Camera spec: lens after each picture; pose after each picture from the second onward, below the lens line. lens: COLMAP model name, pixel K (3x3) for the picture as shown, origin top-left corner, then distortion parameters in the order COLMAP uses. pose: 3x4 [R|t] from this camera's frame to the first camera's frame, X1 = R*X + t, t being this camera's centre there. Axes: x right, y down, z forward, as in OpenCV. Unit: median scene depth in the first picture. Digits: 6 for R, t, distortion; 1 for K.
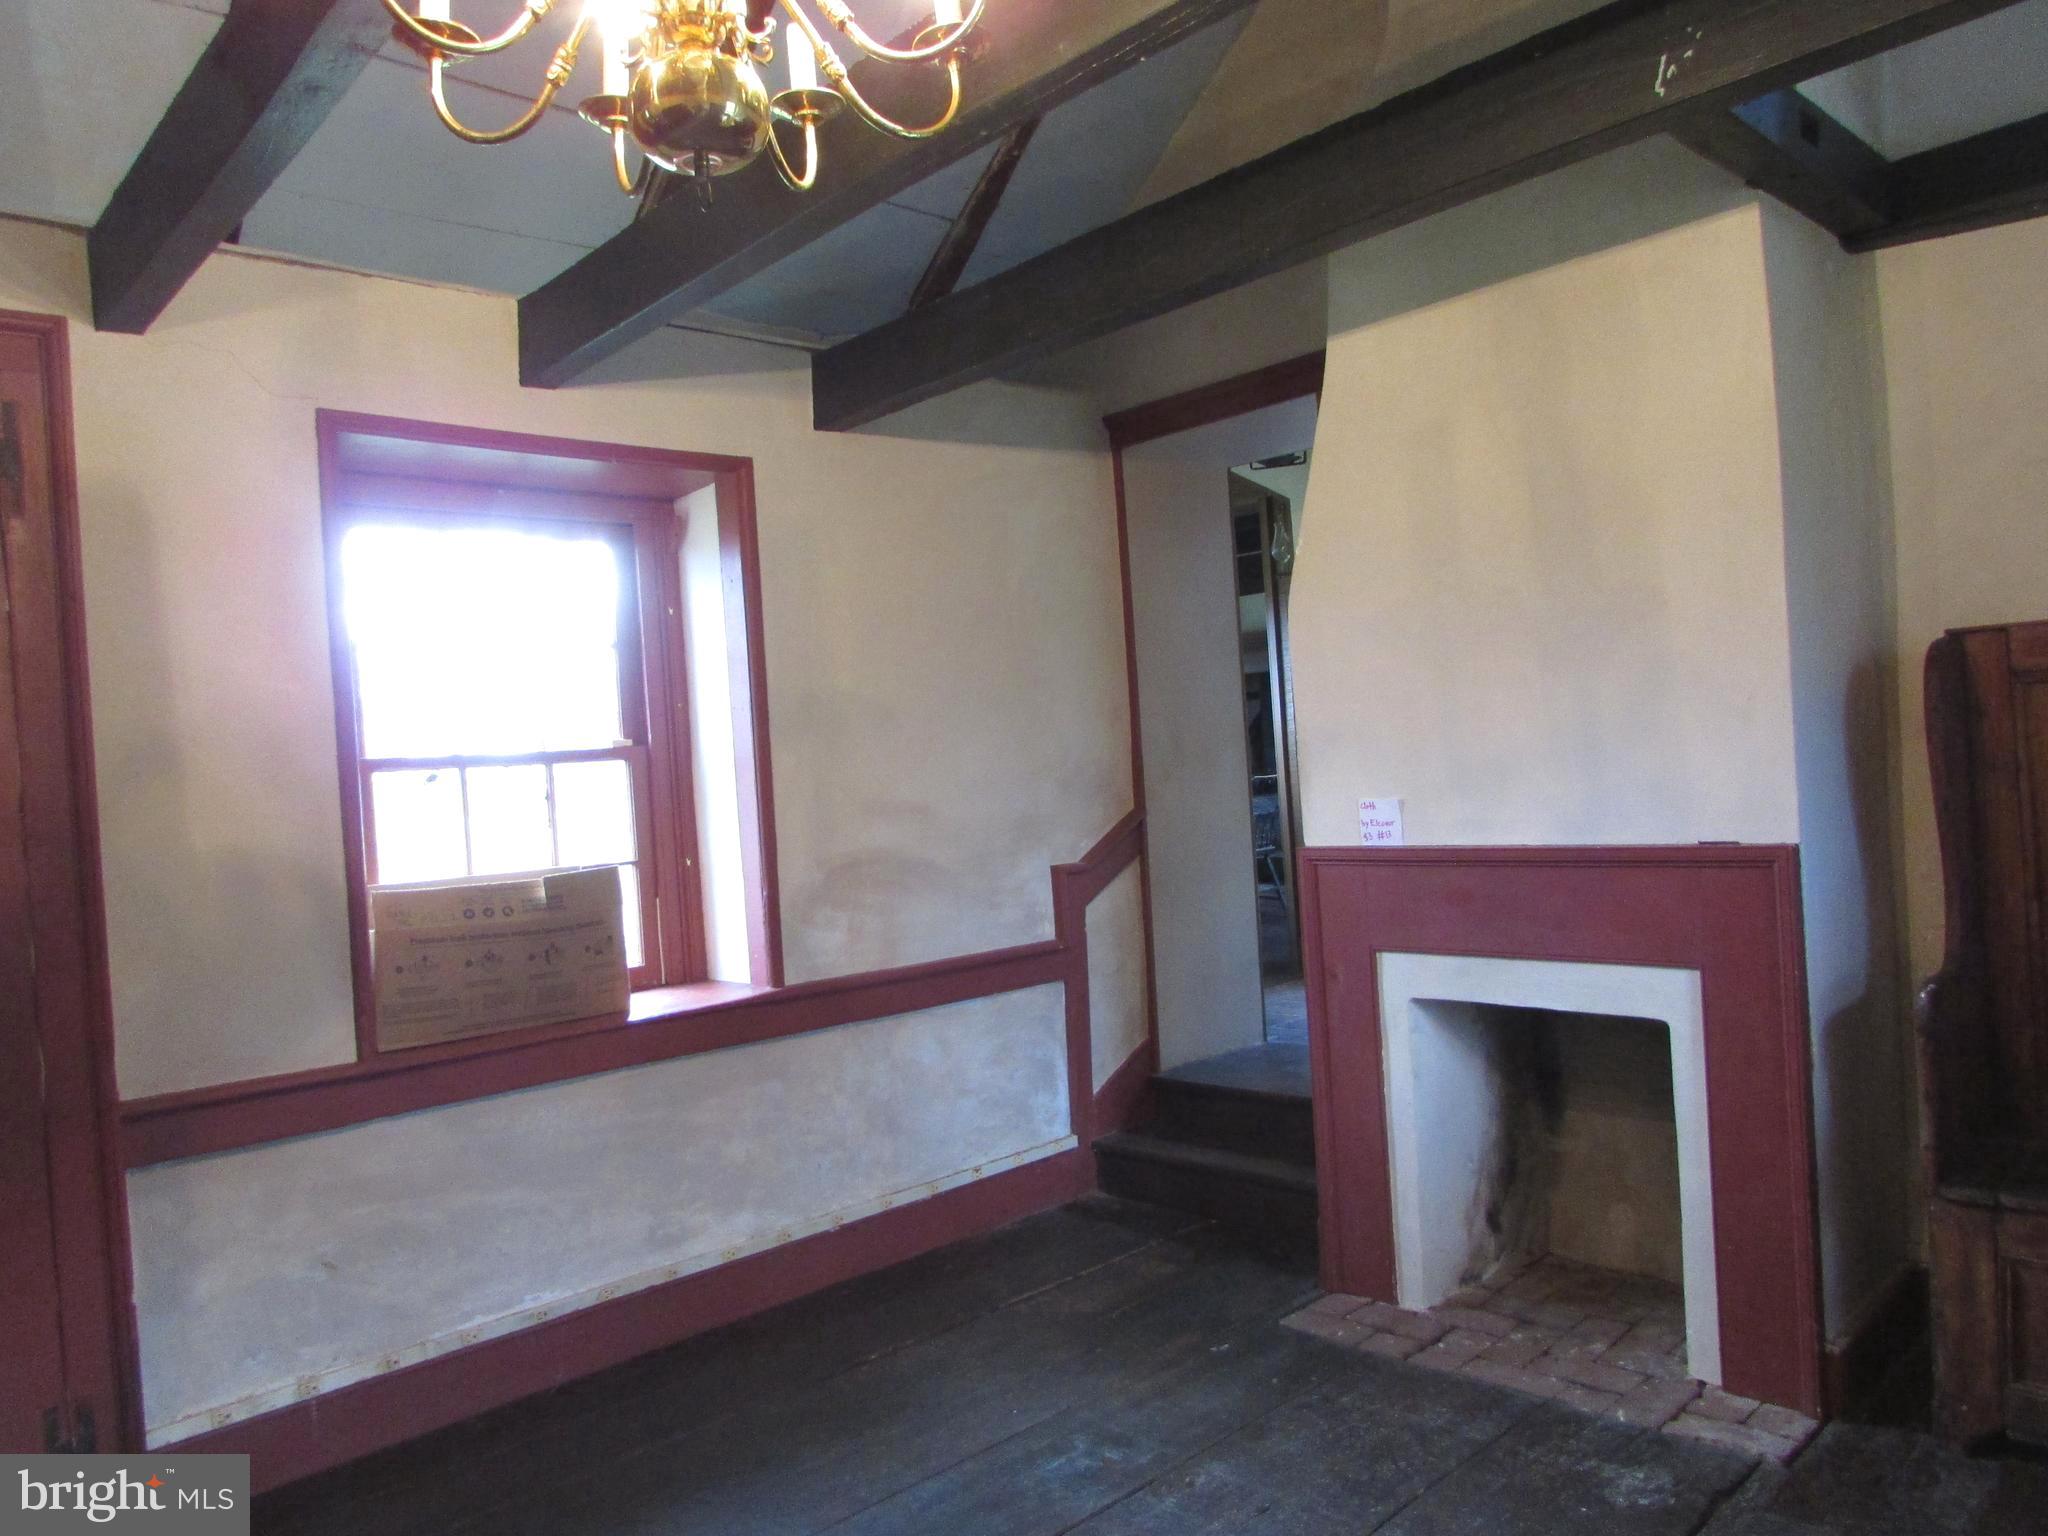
lens RADIAL K [[1451.6, 0, 1017.1], [0, 1451.6, 771.7], [0, 0, 1]] dist [-0.039018, 0.022384]
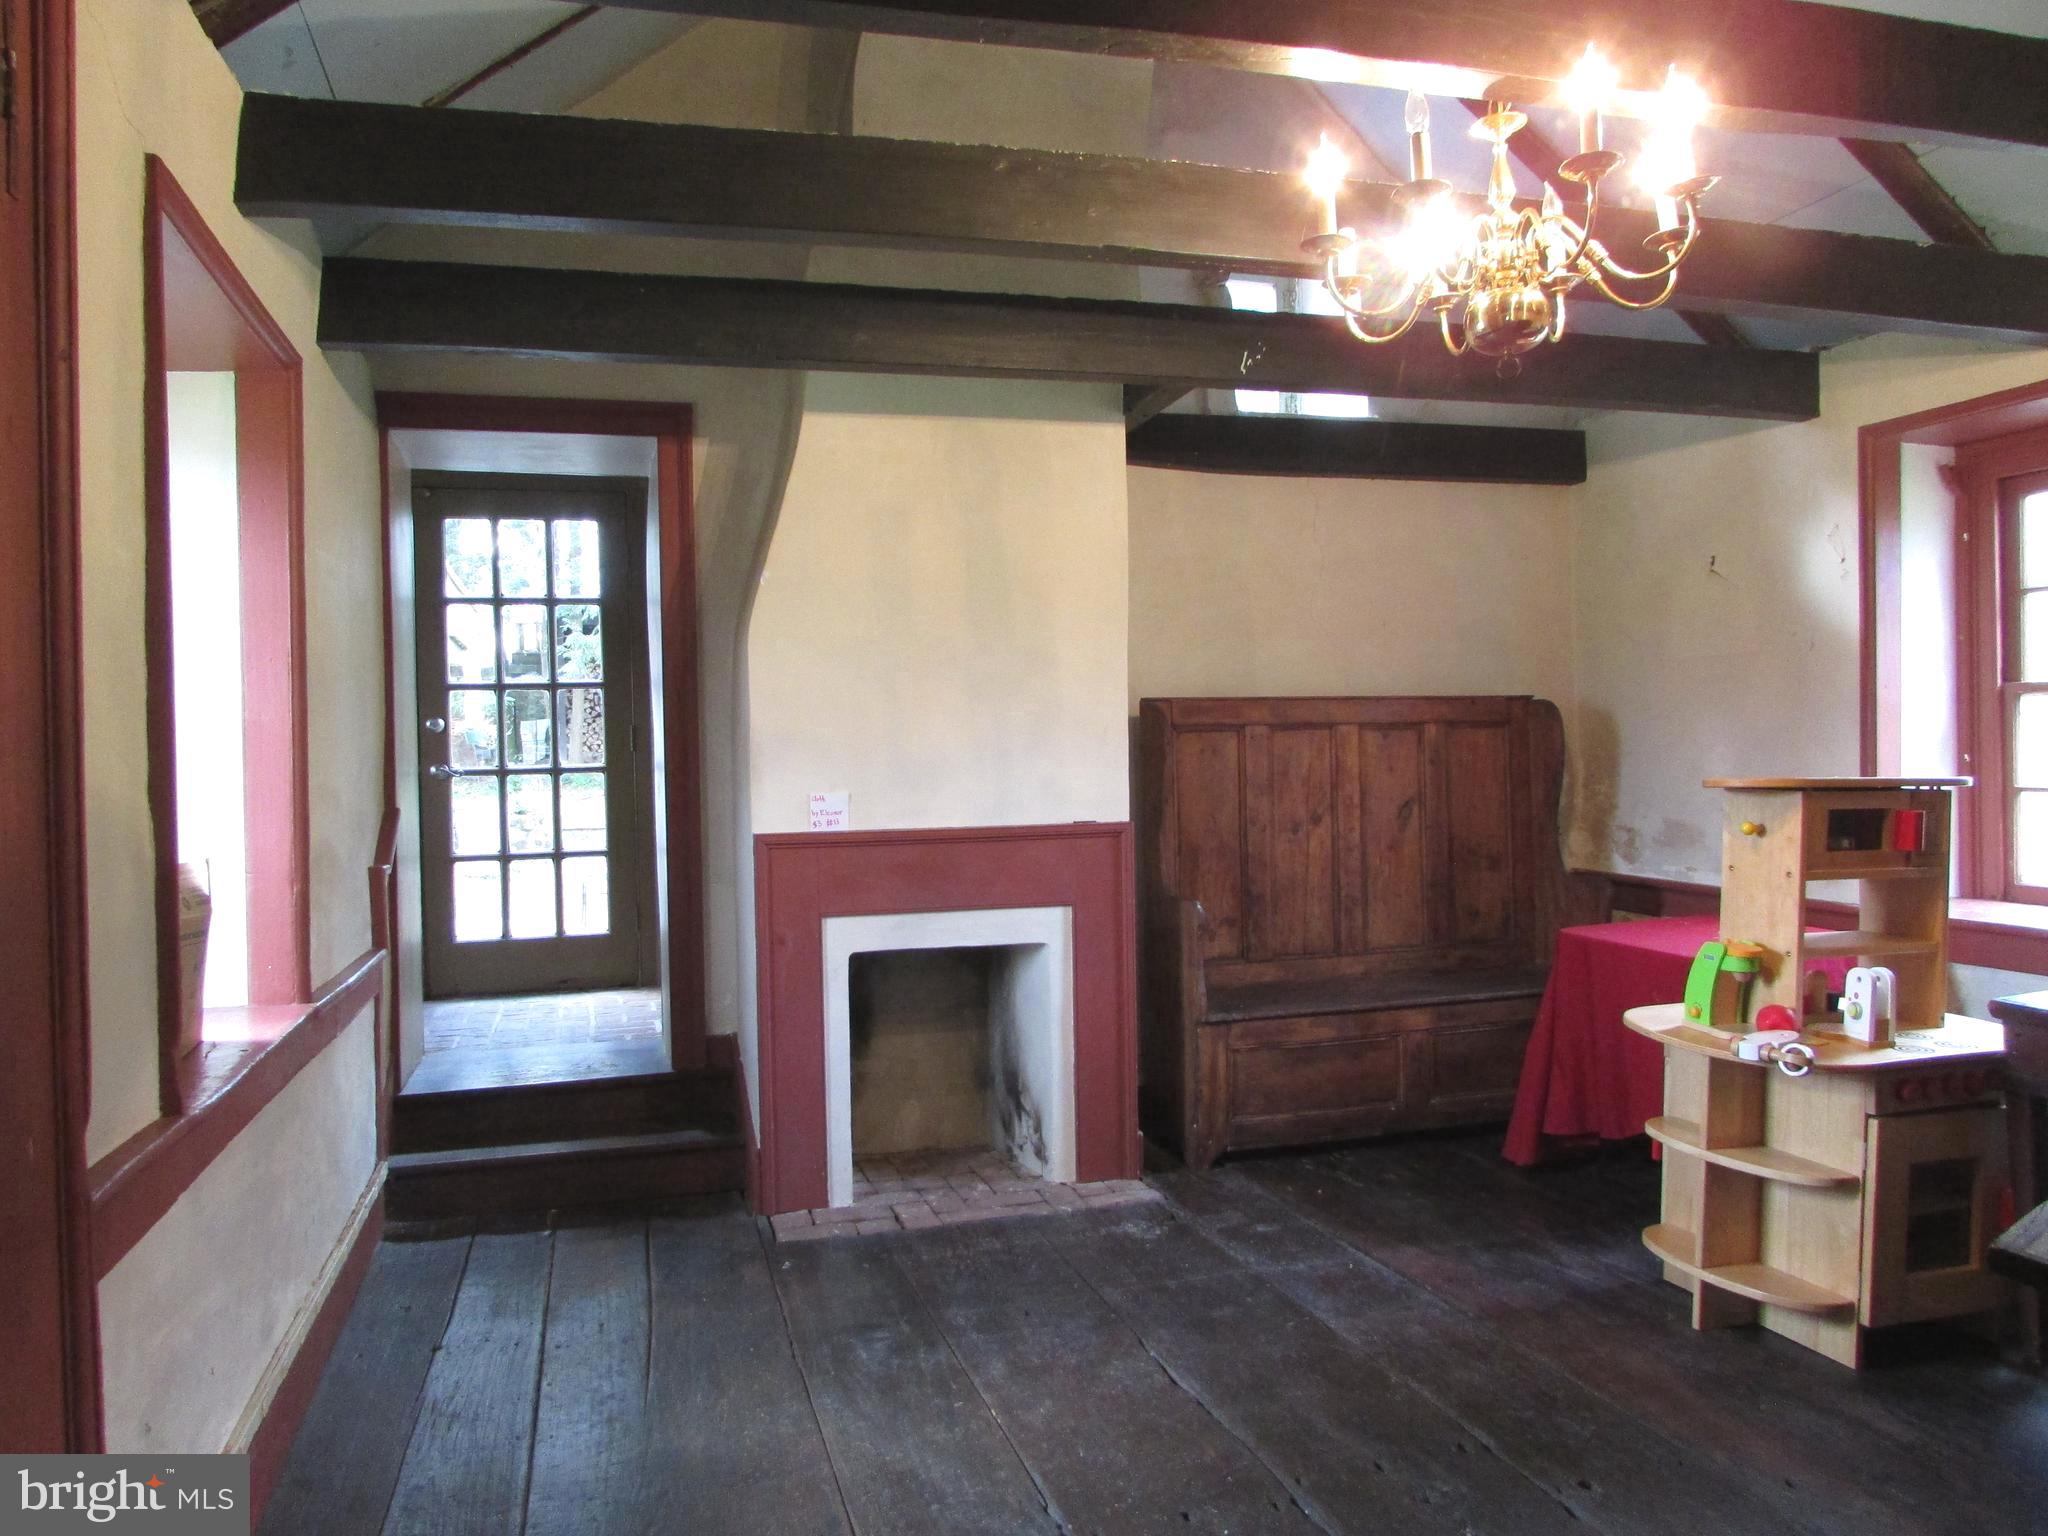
lens RADIAL K [[1451.6, 0, 1013.9], [0, 1451.6, 769.2], [0, 0, 1]] dist [-0.039018, 0.022384]
pose [[0.457977, 0.048531, 0.887638, -0.882324], [-0.005754, 0.998650, -0.051632, 0.069913], [-0.888945, 0.018539, 0.457638, 0.334281]]
